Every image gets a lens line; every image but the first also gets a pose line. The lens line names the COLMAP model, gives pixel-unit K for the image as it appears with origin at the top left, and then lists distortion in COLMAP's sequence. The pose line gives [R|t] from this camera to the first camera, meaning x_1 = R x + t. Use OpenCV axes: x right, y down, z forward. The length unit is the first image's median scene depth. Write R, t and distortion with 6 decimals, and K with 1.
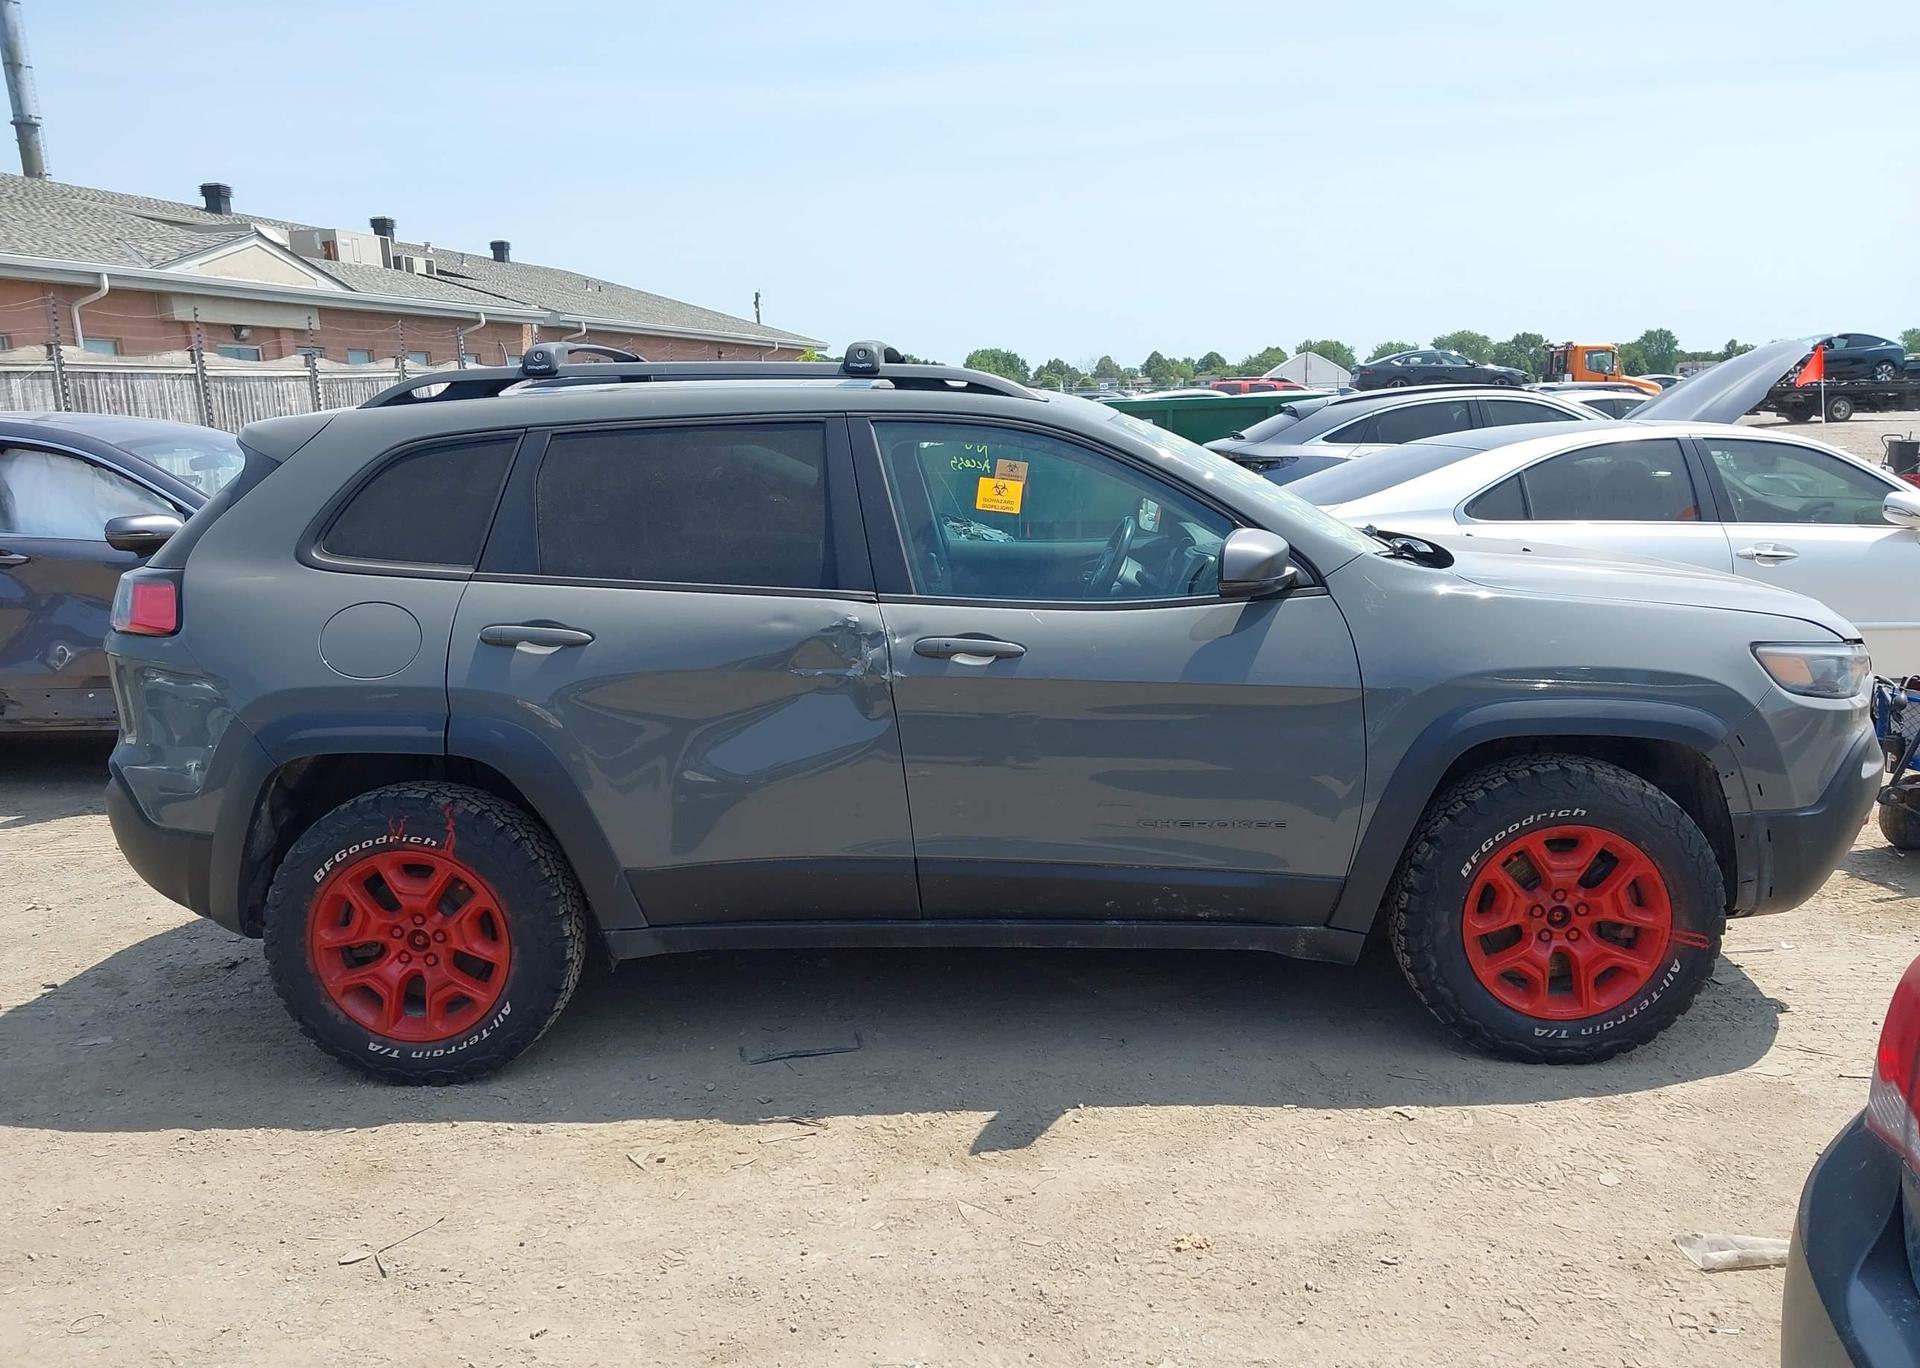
lens RADIAL K [[1563.0, 0, 841.1], [0, 1563.0, 686.4], [0, 0, 1]] dist [0.002604, 0.002284]
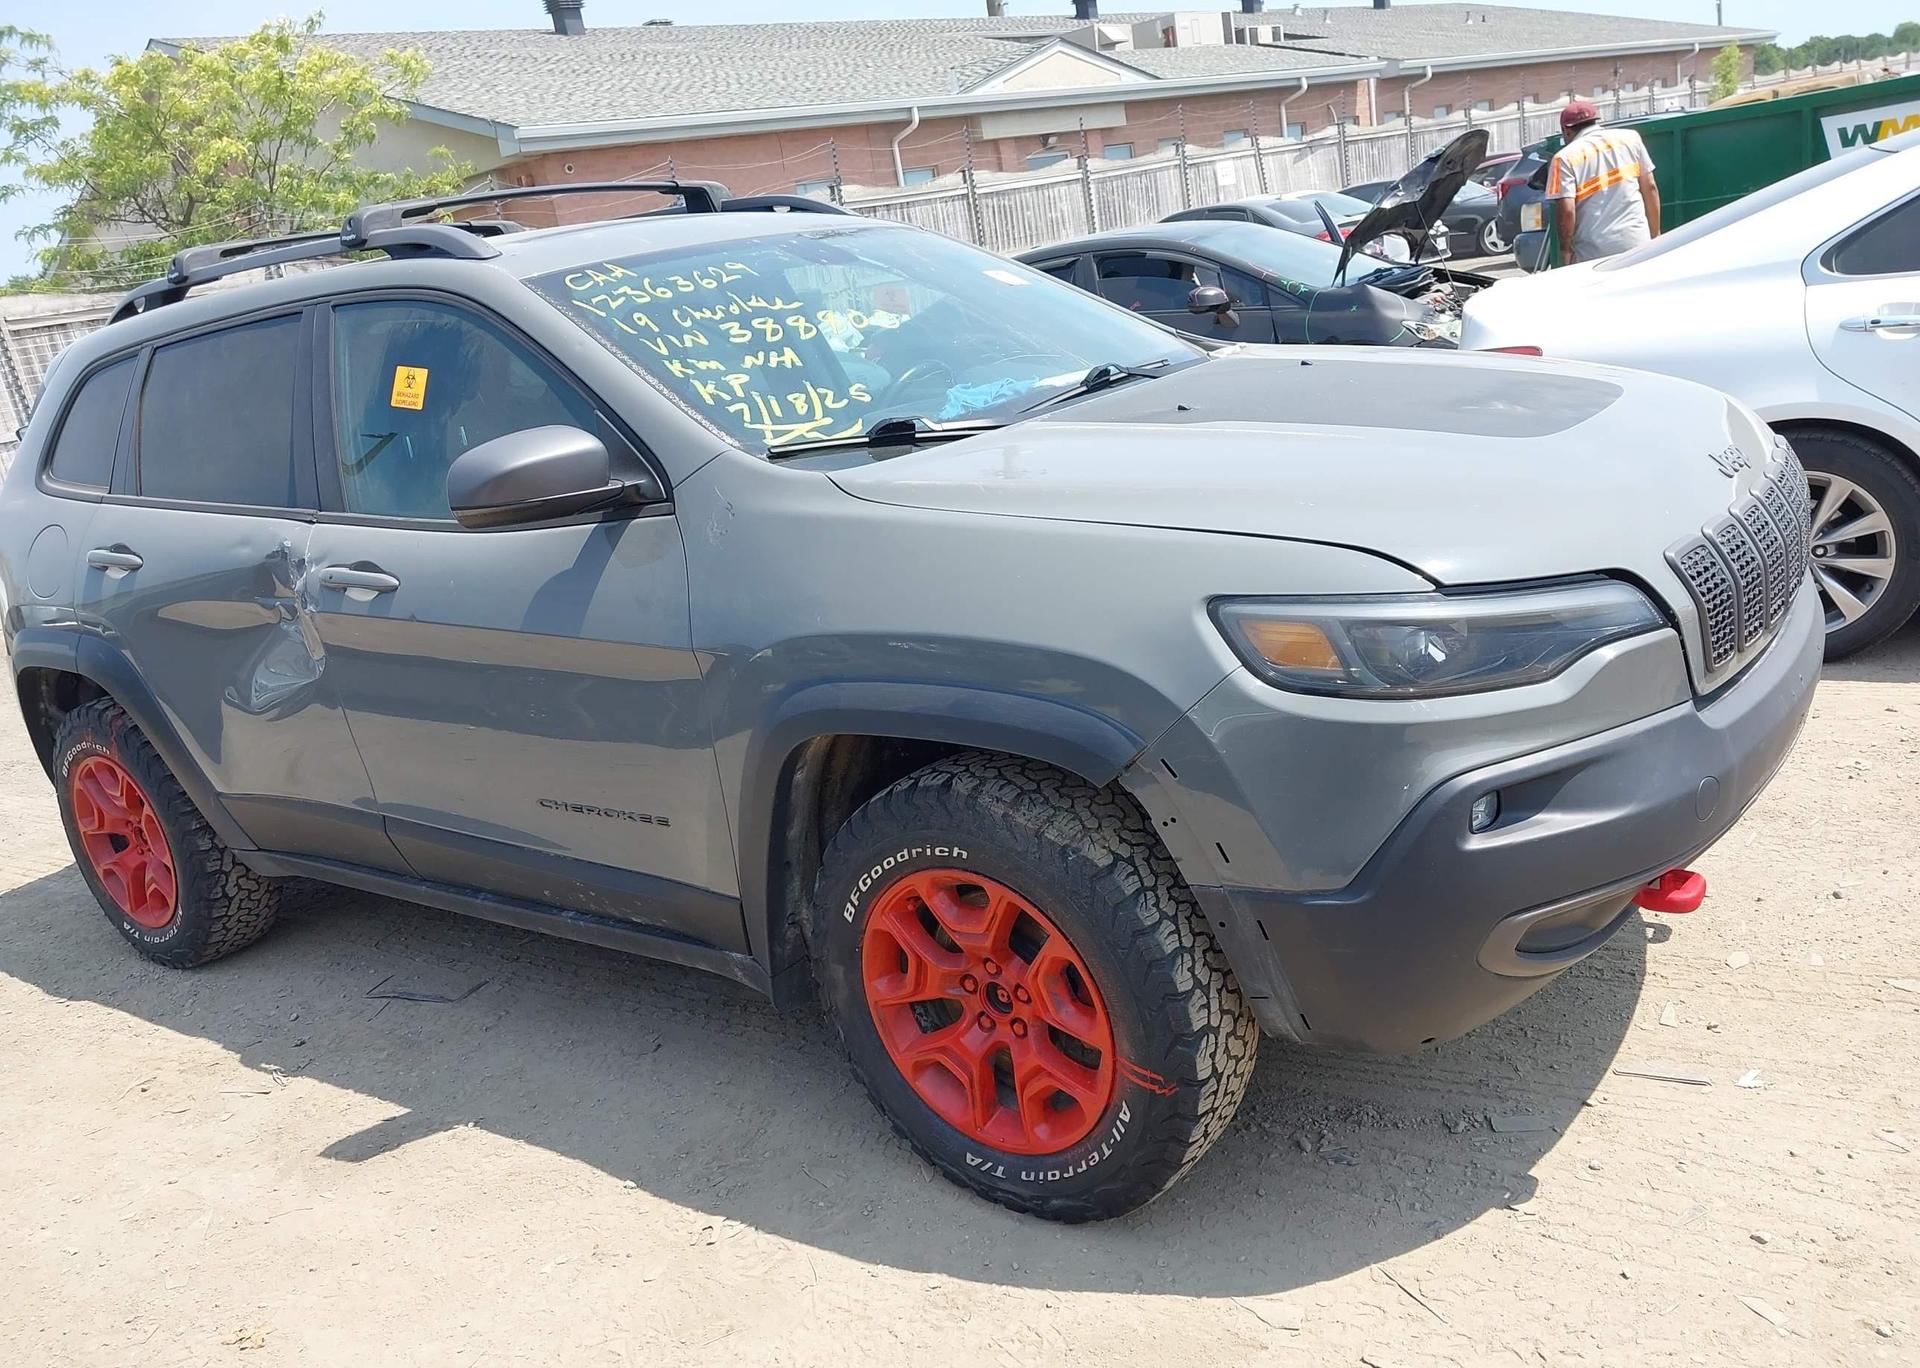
lens RADIAL K [[1502.6, 0, 940.8], [0, 1502.6, 677.8], [0, 0, 1]] dist [0.001077, -0.003238]
pose [[0.824046, 0.052091, -0.564123, 0.170351], [0.033327, 0.989582, 0.140062, -0.016088], [0.565542, -0.134218, 0.813725, 0.107004]]
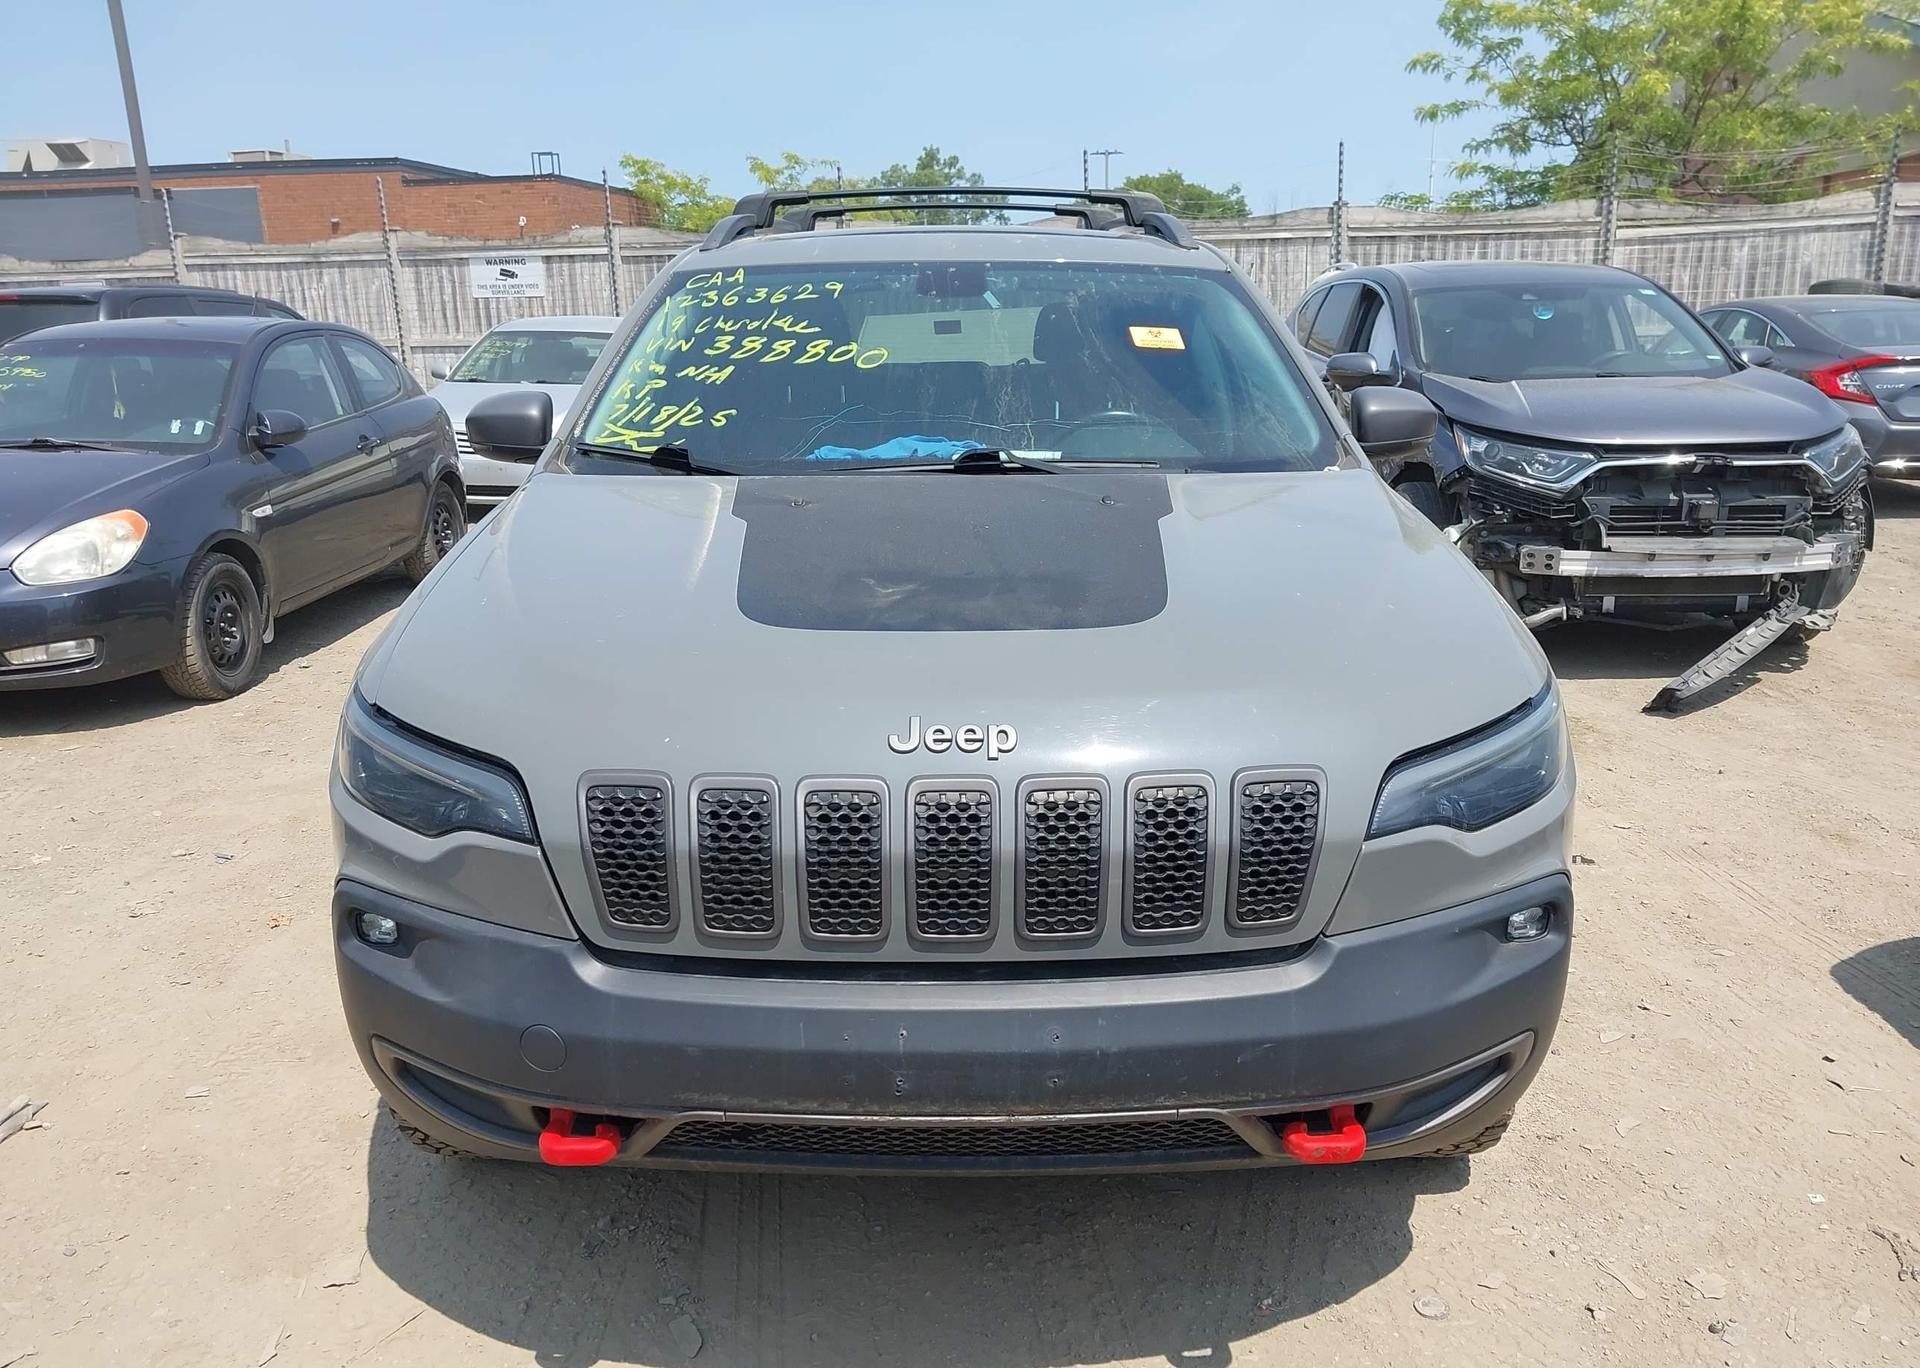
lens RADIAL K [[1514.2, 0, 951.7], [0, 1514.2, 678.7], [0, 0, 1]] dist [0.008853, -0.009939]
pose [[0.018432, 0.261758, -0.964958, 0.248203], [-0.162677, 0.953046, 0.255419, -0.043483], [0.986507, 0.152269, 0.060149, 0.251162]]
